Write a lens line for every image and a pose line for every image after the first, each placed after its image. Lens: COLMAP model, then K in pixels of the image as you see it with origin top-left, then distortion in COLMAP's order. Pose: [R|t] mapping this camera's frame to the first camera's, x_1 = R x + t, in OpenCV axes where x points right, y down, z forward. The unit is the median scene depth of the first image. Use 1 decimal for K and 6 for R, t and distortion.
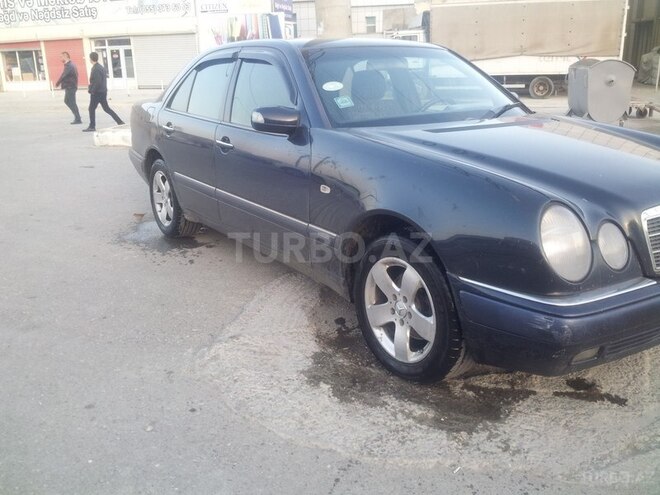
lens RADIAL K [[596.7, 0, 330.0], [0, 596.7, 247.5], [0, 0, 1]] dist [-0.001246, -0.092707]
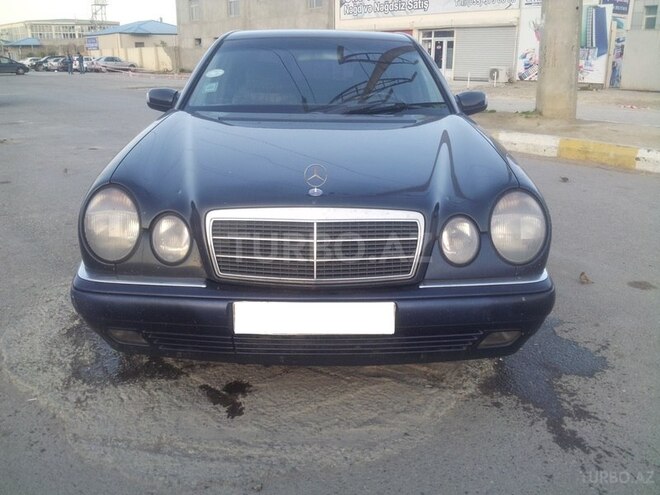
lens RADIAL K [[596.7, 0, 330.0], [0, 596.7, 247.5], [0, 0, 1]] dist [-0.001246, -0.092707]
pose [[0.830189, 0.187180, -0.525119, 0.101457], [-0.181167, 0.981406, 0.063408, -0.008380], [0.527224, 0.042494, 0.848663, 0.024411]]
